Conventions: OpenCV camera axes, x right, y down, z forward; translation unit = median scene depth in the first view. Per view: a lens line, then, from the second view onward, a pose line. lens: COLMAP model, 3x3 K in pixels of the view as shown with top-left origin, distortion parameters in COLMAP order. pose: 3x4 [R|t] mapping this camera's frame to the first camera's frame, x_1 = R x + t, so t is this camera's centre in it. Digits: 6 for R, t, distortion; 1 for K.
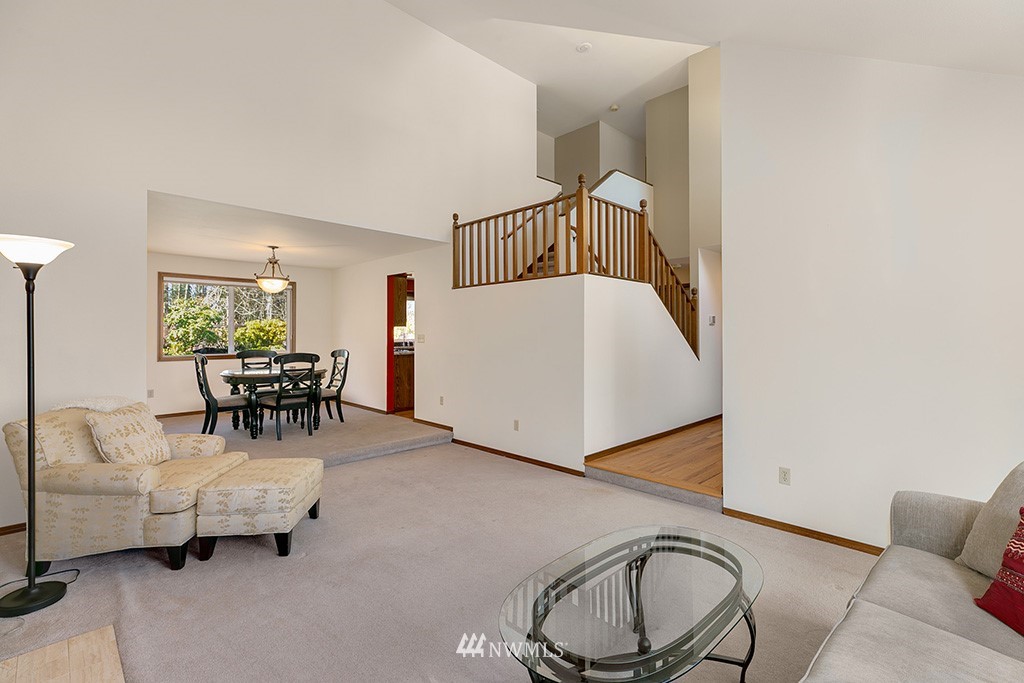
lens RADIAL K [[460.8, 0, 512.0], [0, 460.8, 341.5], [0, 0, 1]] dist [-0.001091, 0.000050]
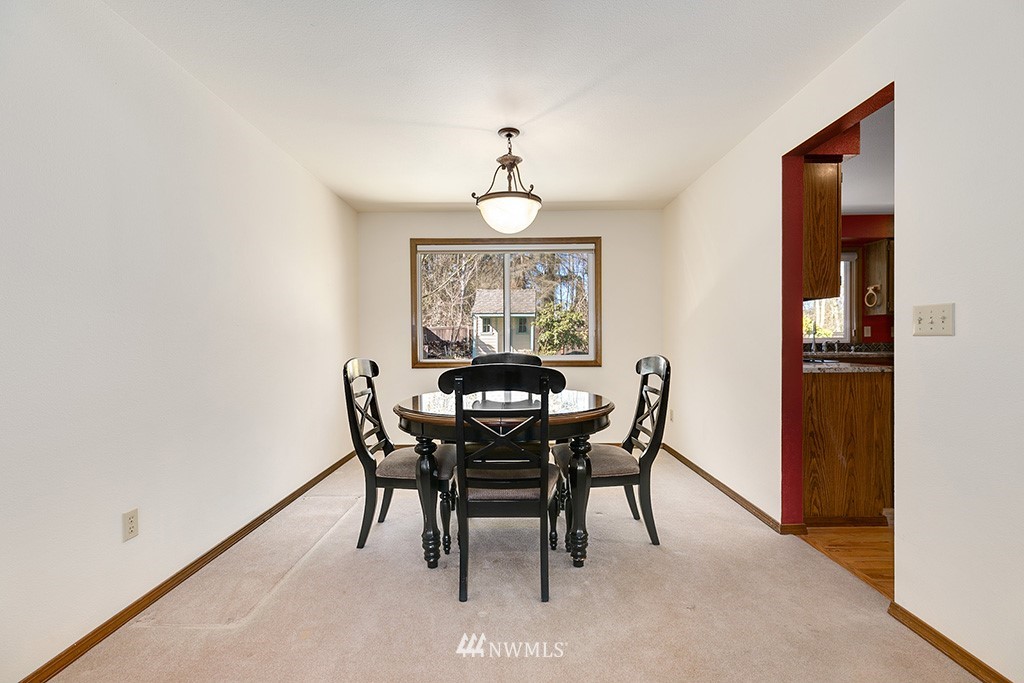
lens RADIAL K [[460.8, 0, 512.0], [0, 460.8, 341.5], [0, 0, 1]] dist [-0.001091, 0.000050]
pose [[0.711846, -0.002783, -0.702330, -0.173541], [-0.006053, 0.999931, -0.010097, 0.009371], [0.702310, 0.011439, 0.711779, 0.609538]]
